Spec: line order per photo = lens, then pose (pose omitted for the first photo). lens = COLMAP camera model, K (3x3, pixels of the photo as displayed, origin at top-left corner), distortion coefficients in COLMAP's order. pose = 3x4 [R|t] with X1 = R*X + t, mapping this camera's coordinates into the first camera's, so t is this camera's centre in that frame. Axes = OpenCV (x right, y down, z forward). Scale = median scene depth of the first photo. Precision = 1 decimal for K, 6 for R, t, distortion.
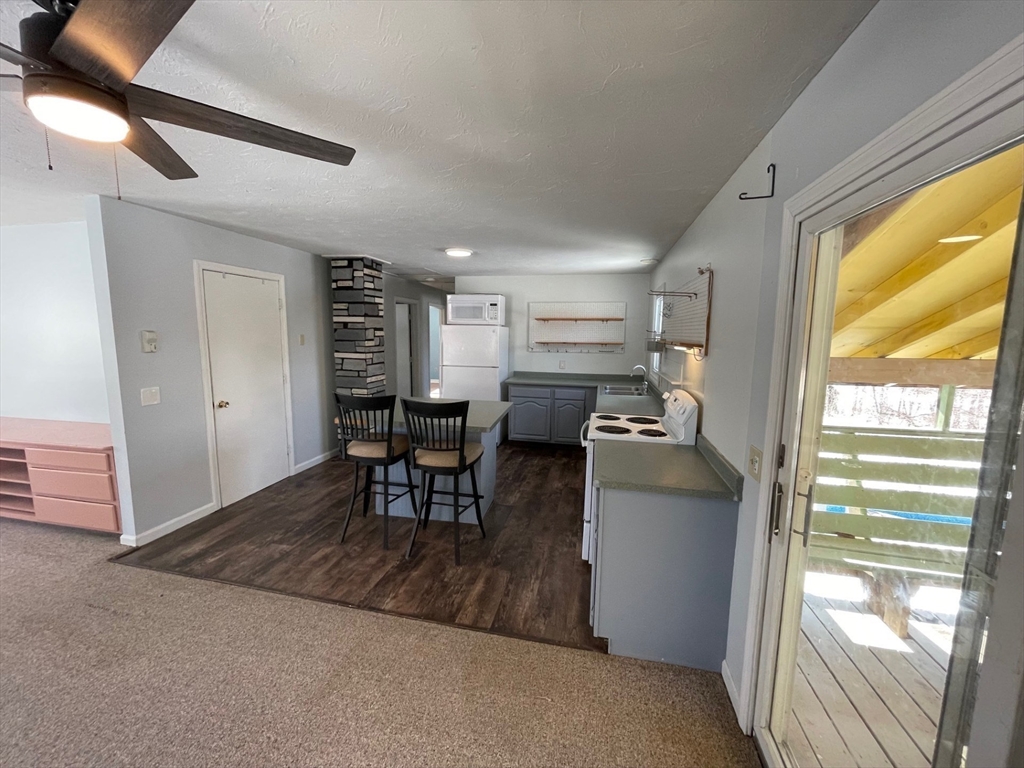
lens RADIAL K [[412.6, 0, 512.3], [0, 412.6, 380.3], [0, 0, 1]] dist [-0.004420, 0.001560]
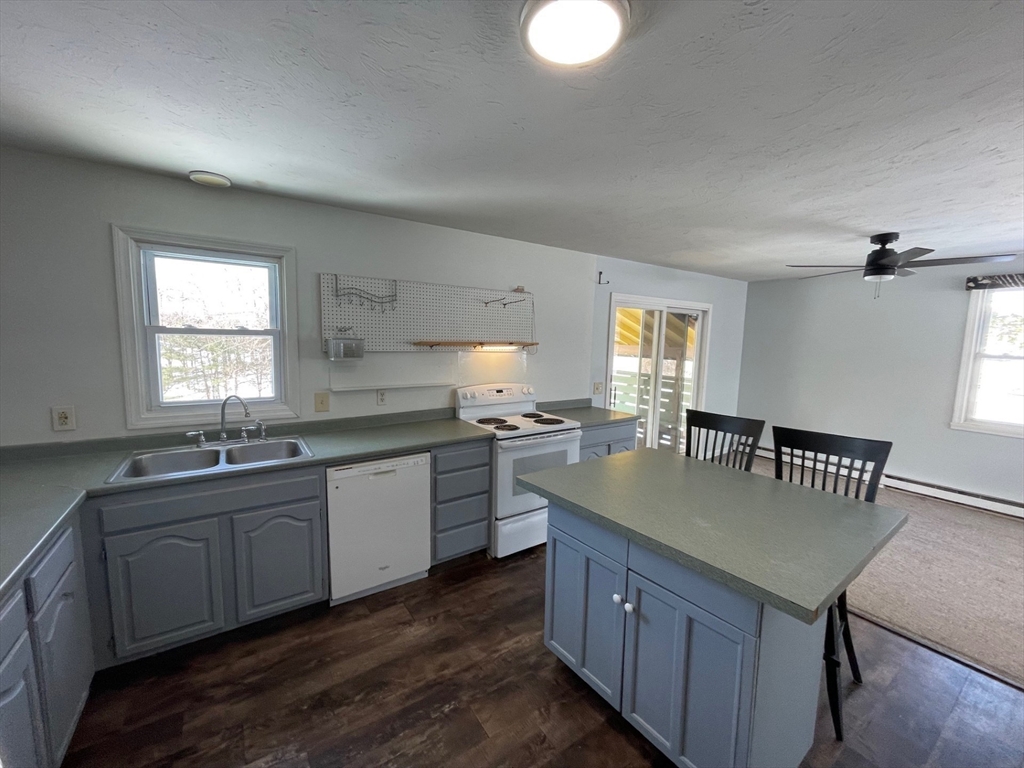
lens RADIAL K [[412.6, 0, 512.0], [0, 412.6, 382.3], [0, 0, 1]] dist [-0.004420, 0.001560]
pose [[-0.726475, -0.103498, 0.679354, -0.269238], [0.047971, 0.978544, 0.200377, -0.132820], [-0.685516, 0.178158, -0.705923, 1.122943]]
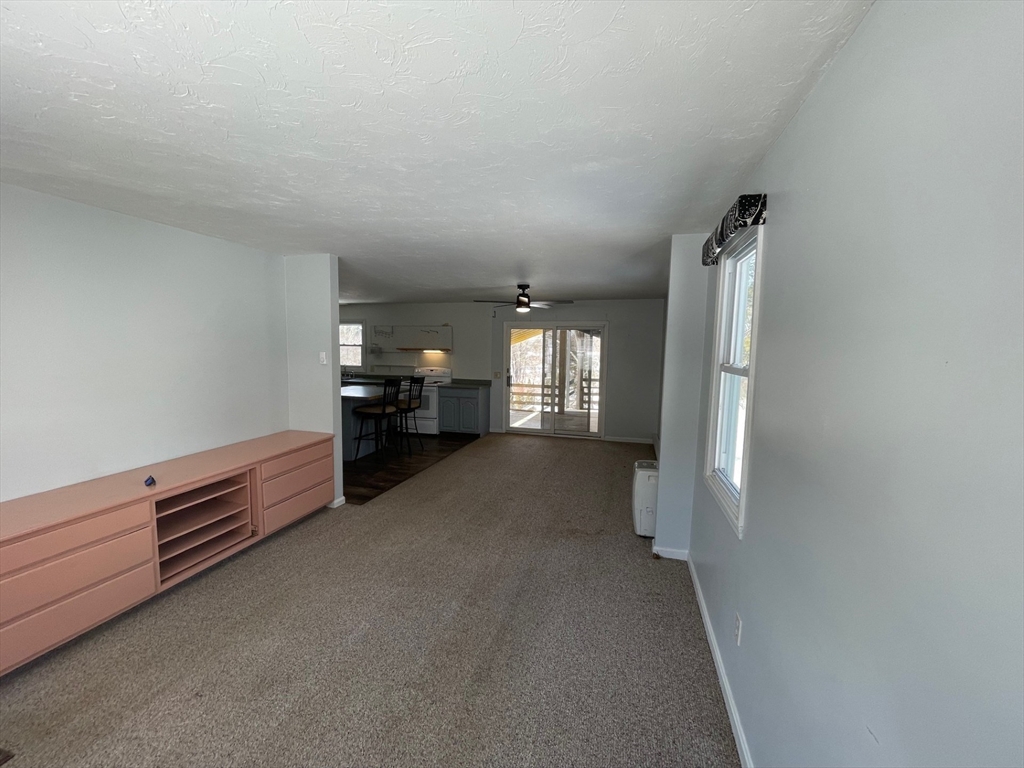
lens RADIAL K [[412.6, 0, 513.5], [0, 412.6, 385.2], [0, 0, 1]] dist [-0.004420, 0.001560]
pose [[0.056337, -0.106102, 0.992758, -1.394908], [0.101719, 0.989773, 0.100011, -0.045126], [-0.993217, 0.095348, 0.066554, 0.190112]]
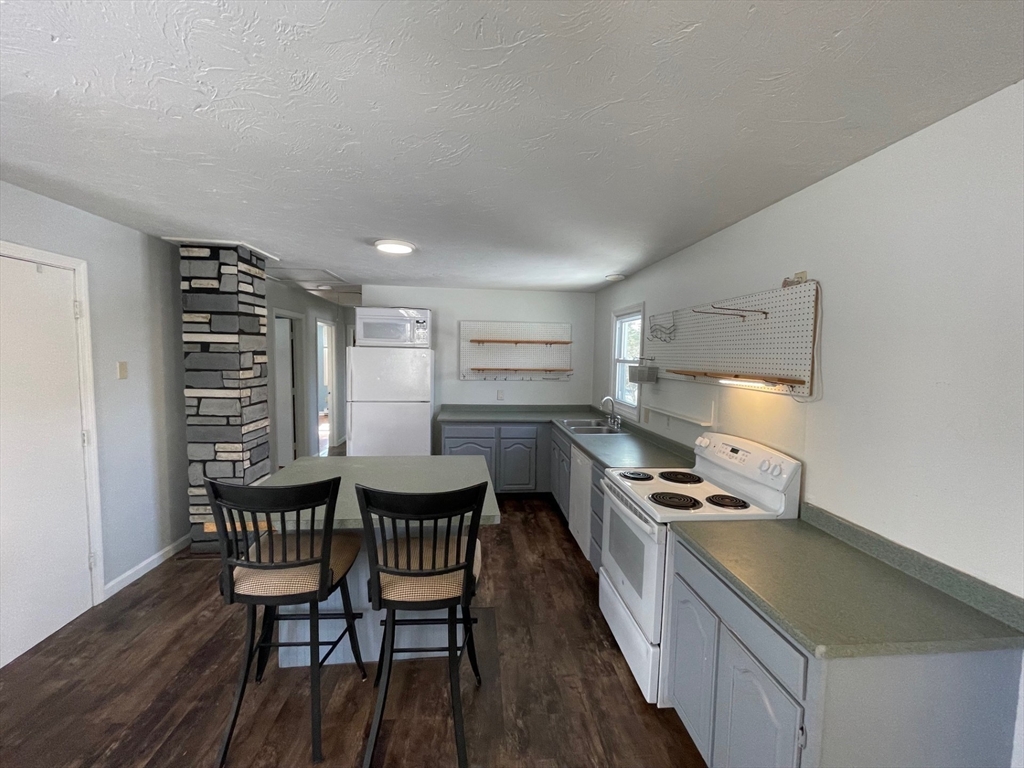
lens RADIAL K [[412.6, 0, 511.2], [0, 412.6, 380.2], [0, 0, 1]] dist [-0.004420, 0.001560]
pose [[0.955221, -0.015197, 0.295502, -0.136970], [0.029992, 0.998509, -0.045601, -0.037385], [-0.294369, 0.052422, 0.954253, 0.243095]]
